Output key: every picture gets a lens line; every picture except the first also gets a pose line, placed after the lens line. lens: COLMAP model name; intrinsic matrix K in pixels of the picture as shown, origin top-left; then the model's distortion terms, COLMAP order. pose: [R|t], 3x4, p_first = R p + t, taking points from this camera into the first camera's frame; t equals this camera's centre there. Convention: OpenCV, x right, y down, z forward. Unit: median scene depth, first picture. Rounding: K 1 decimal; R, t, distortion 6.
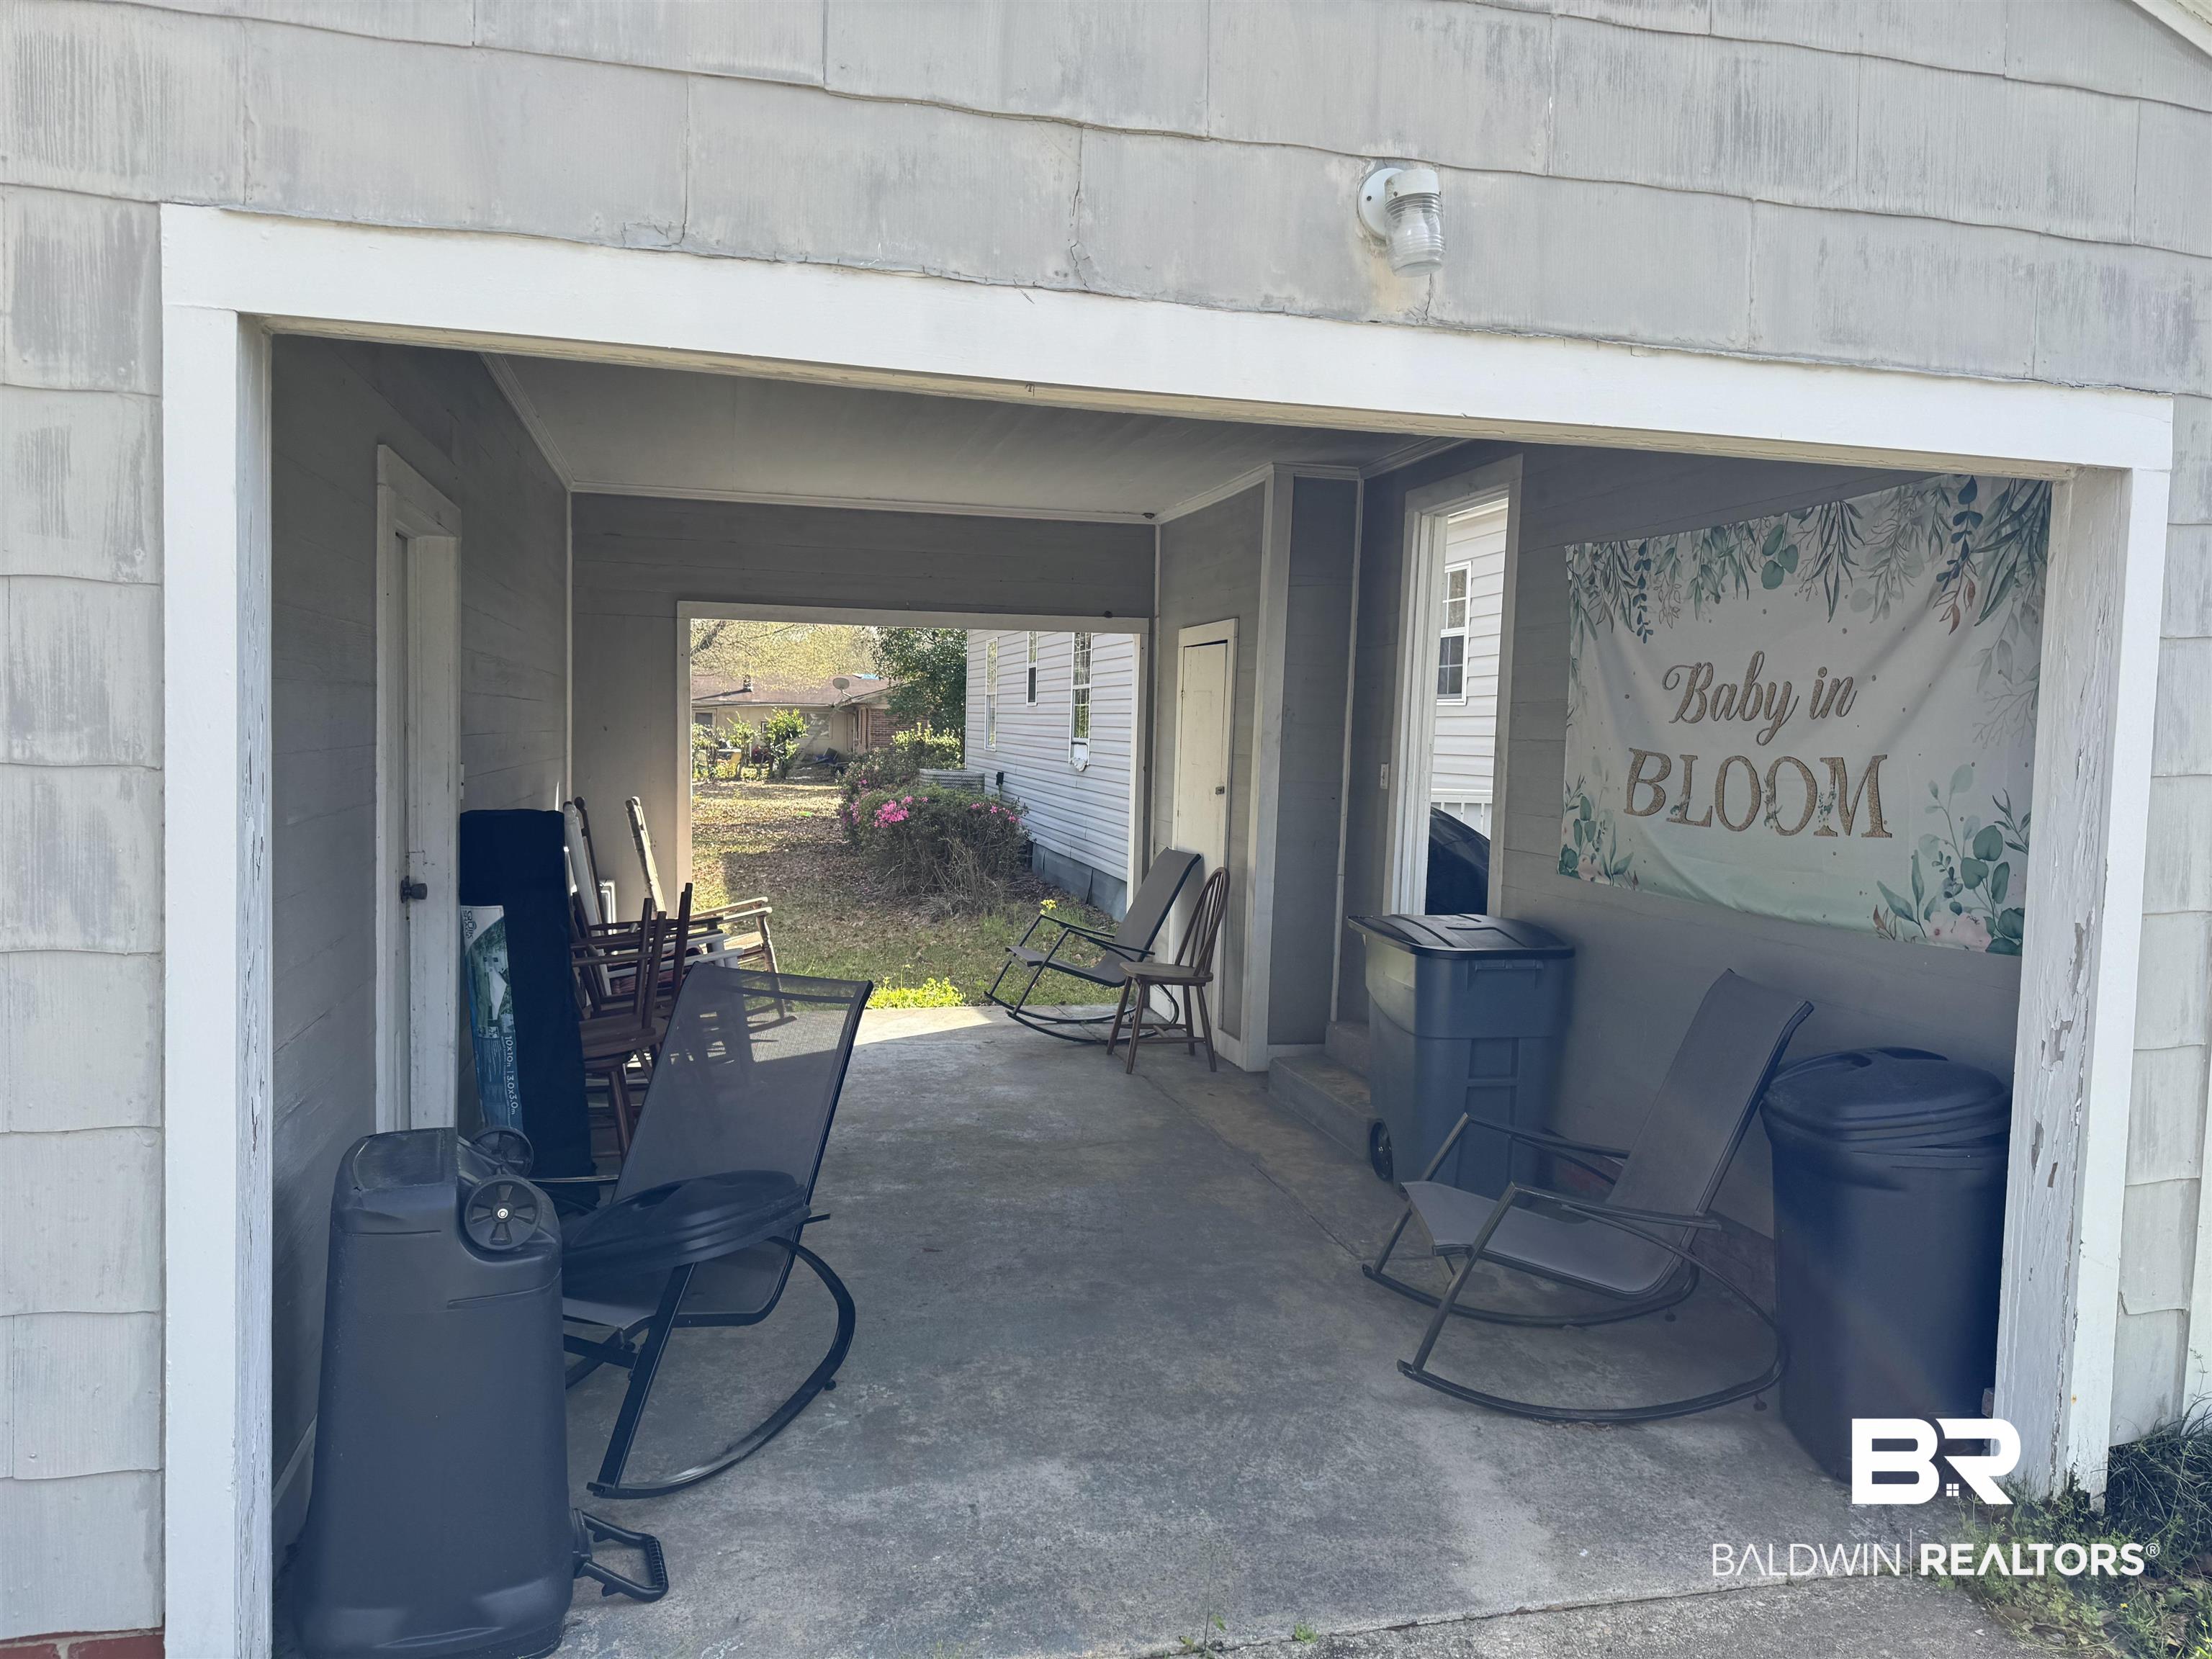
lens RADIAL K [[1531.9, 0, 1106.0], [0, 1531.9, 829.5], [0, 0, 1]] dist [0.003070, -0.002351]
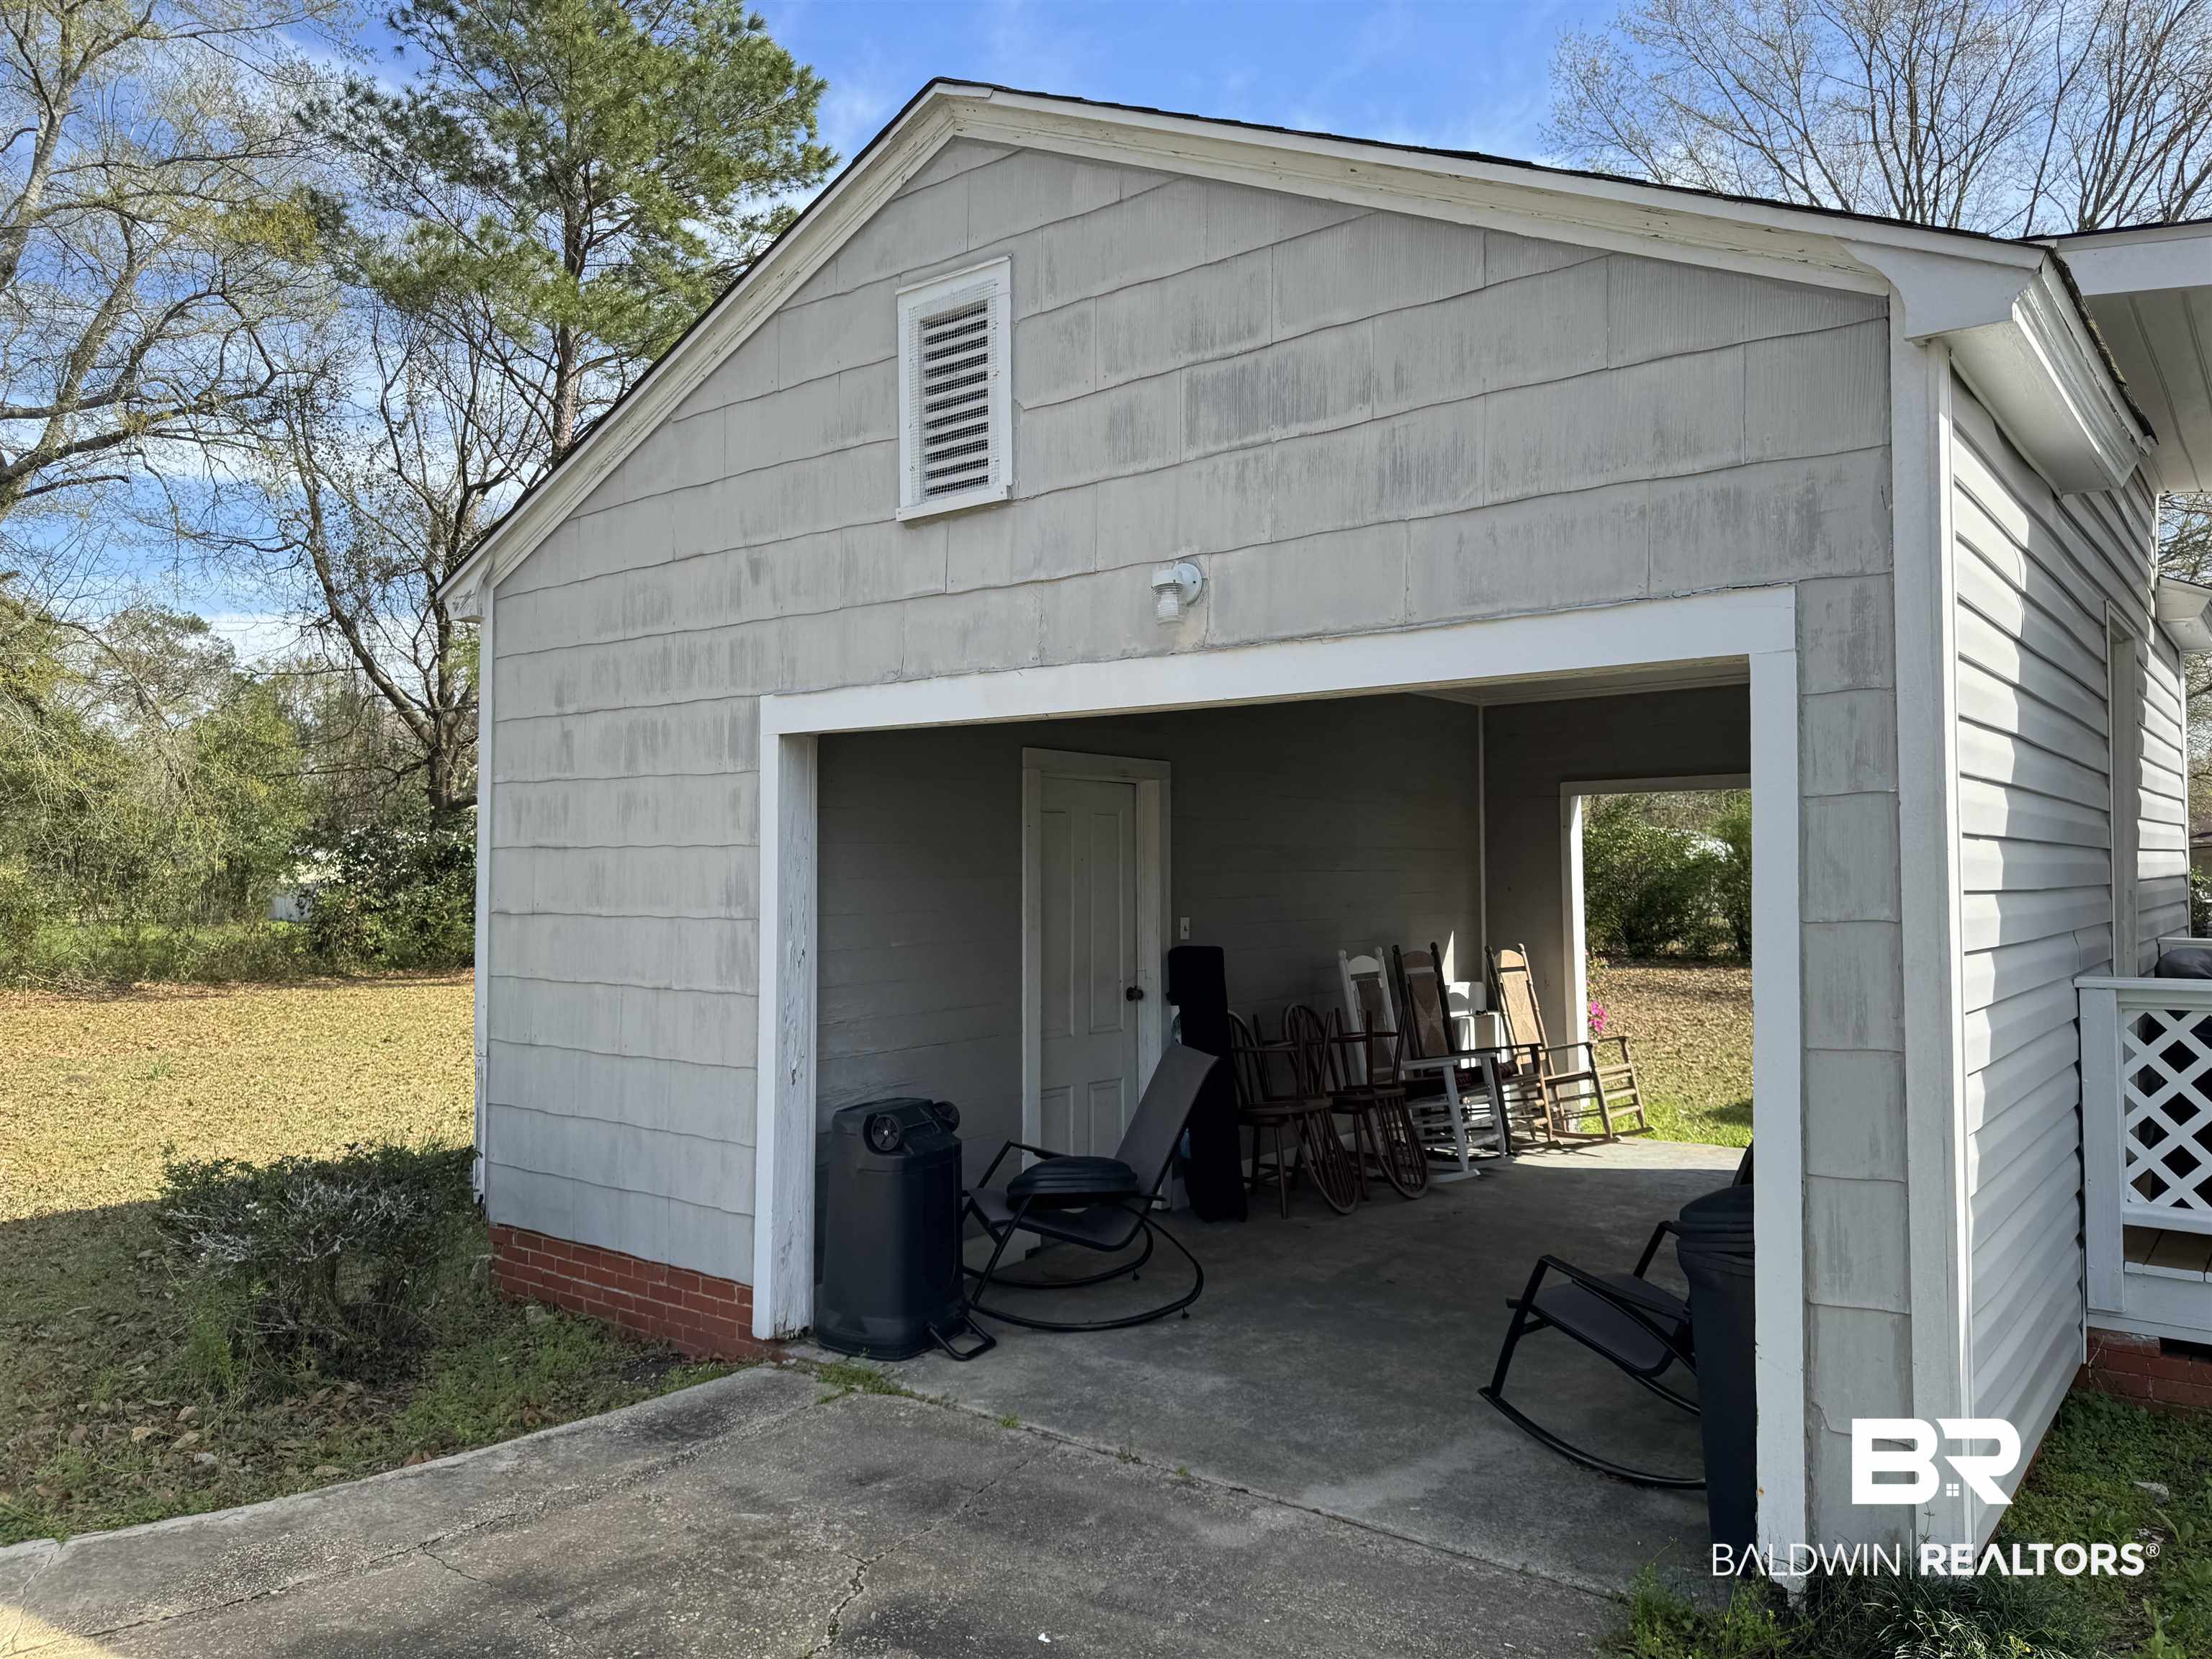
lens RADIAL K [[1525.5, 0, 1106.0], [0, 1525.5, 829.5], [0, 0, 1]] dist [0.050059, -0.088467]
pose [[0.629785, -0.049834, -0.775170, 1.253202], [-0.024117, 0.996204, -0.083637, 0.003651], [0.776395, 0.071368, 0.626192, -0.086816]]
